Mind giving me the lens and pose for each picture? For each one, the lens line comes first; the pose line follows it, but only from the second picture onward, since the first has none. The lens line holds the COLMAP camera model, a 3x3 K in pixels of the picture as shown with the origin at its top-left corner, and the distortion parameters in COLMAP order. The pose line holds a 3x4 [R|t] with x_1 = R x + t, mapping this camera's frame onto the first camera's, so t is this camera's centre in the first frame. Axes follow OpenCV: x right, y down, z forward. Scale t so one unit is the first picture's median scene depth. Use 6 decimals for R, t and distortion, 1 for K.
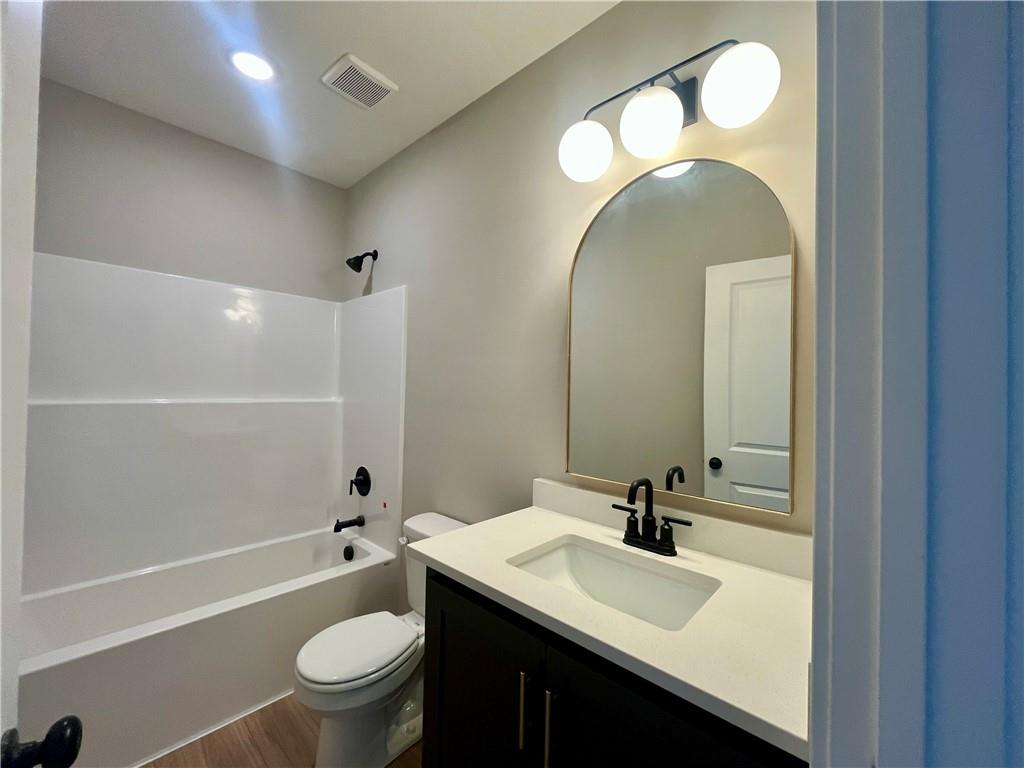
lens RADIAL K [[412.6, 0, 489.3], [0, 412.6, 374.2], [0, 0, 1]] dist [-0.002613, -0.000961]
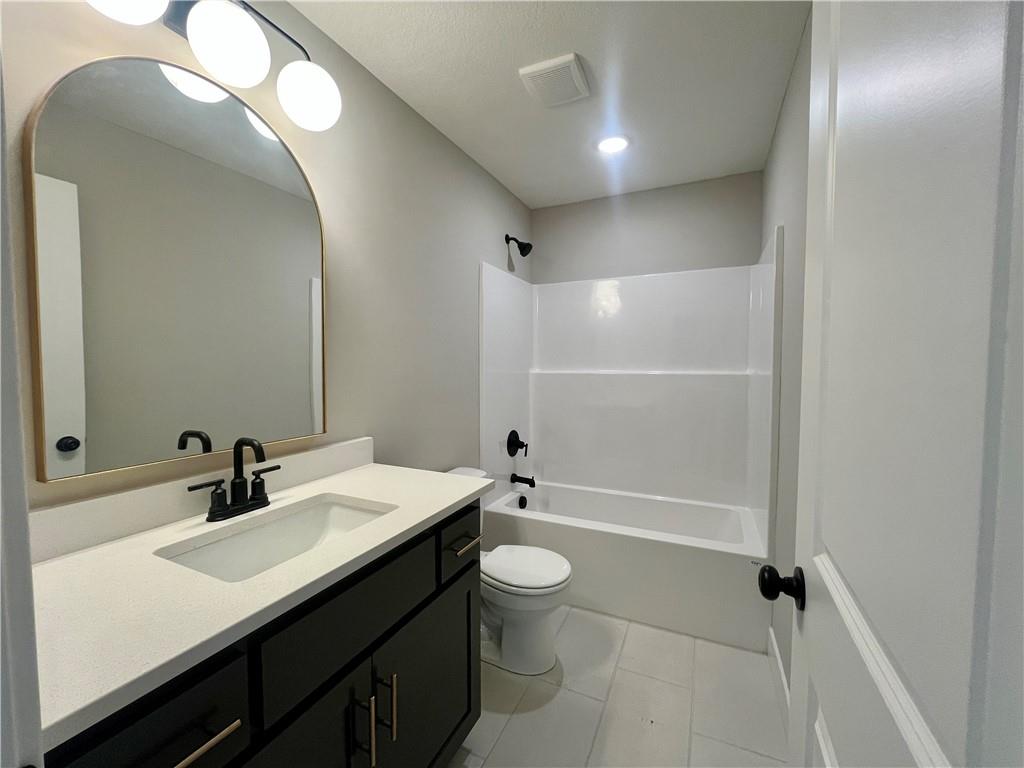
lens RADIAL K [[412.6, 0, 516.5], [0, 412.6, 378.3], [0, 0, 1]] dist [-0.002613, -0.000961]
pose [[-0.339352, -0.056023, 0.938990, -0.698965], [-0.028044, 0.998384, 0.049432, 0.050067], [-0.940241, -0.009558, -0.340375, 0.724342]]
